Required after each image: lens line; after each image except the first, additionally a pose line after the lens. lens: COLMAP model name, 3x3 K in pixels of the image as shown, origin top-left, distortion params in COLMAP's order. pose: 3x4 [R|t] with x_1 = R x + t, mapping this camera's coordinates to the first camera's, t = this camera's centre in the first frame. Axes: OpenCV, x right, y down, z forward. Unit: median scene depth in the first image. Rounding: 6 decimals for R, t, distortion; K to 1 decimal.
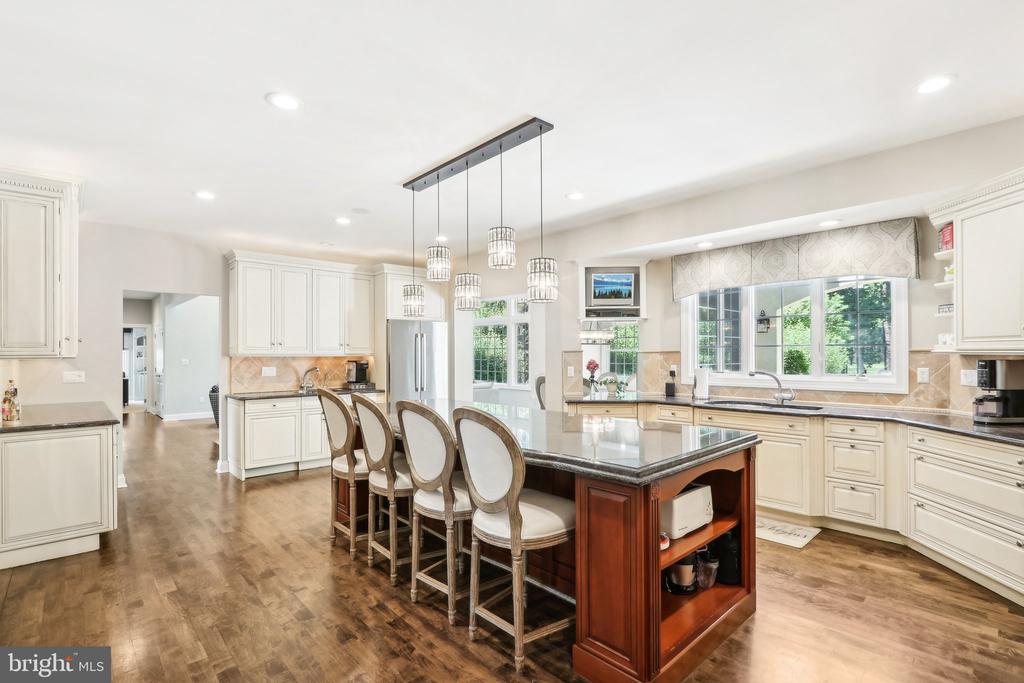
lens RADIAL K [[489.8, 0, 516.7], [0, 489.8, 353.4], [0, 0, 1]] dist [-0.000580, -0.000162]
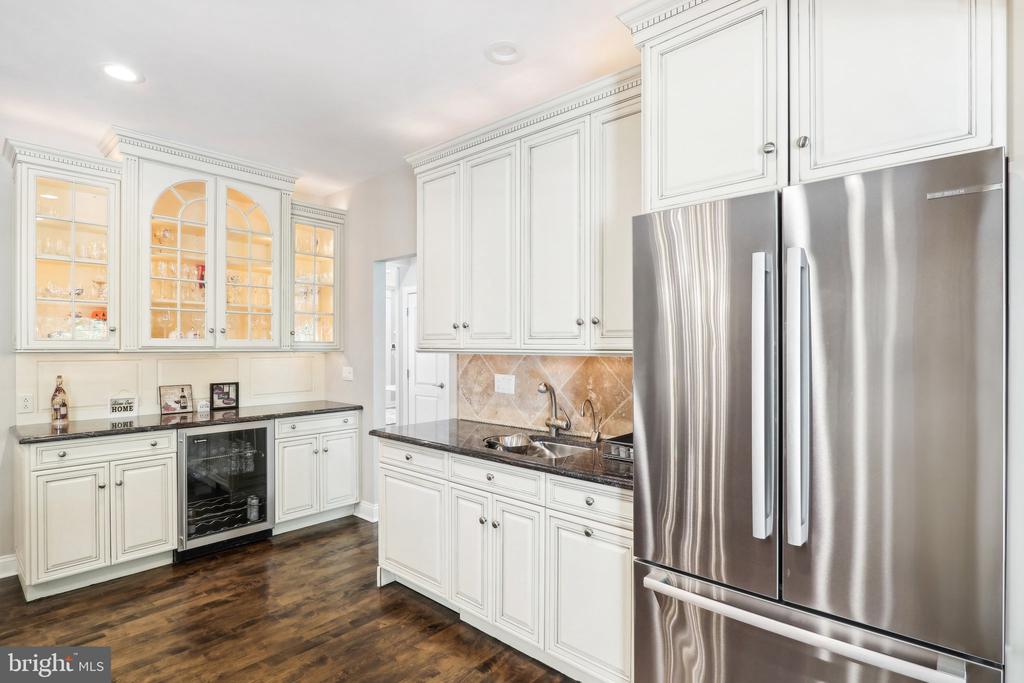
lens RADIAL K [[503.8, 0, 512.0], [0, 503.8, 341.5], [0, 0, 1]] dist [-0.002730, -0.000145]
pose [[0.083879, -0.003262, -0.996471, -0.004377], [0.002789, 0.999991, -0.003039, -0.003711], [0.996472, -0.002524, 0.083887, 0.963855]]
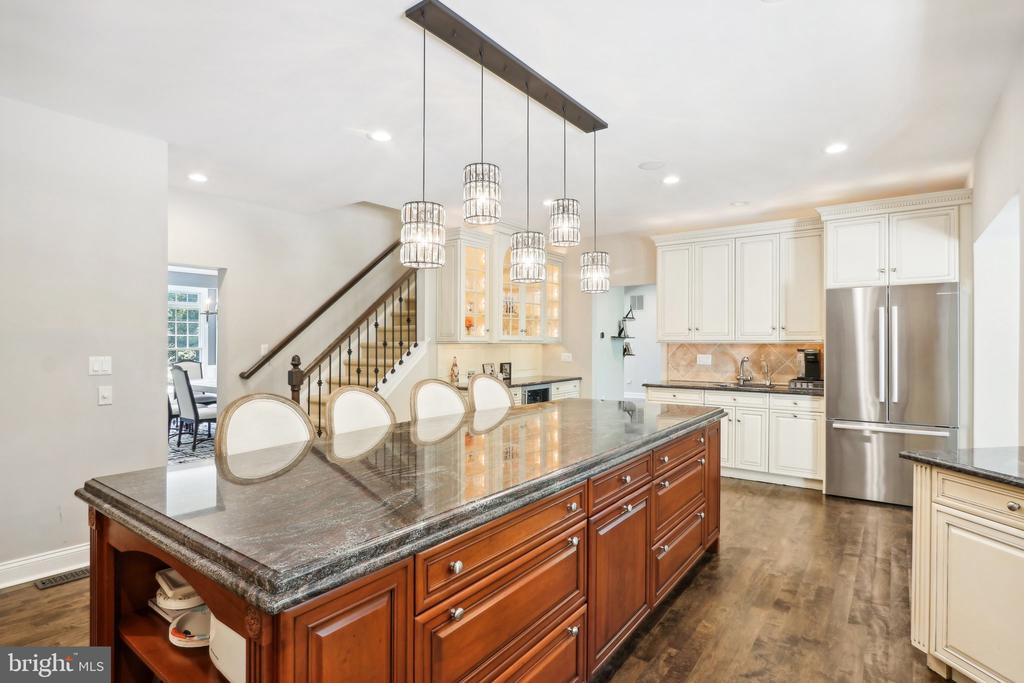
lens RADIAL K [[518.6, 0, 512.0], [0, 518.6, 341.5], [0, 0, 1]] dist [-0.004659, -0.000120]
pose [[0.181779, 0.003909, -0.983332, 0.379864], [0.005122, 0.999975, 0.004922, -0.003258], [0.983326, -0.005931, 0.181755, 0.470666]]
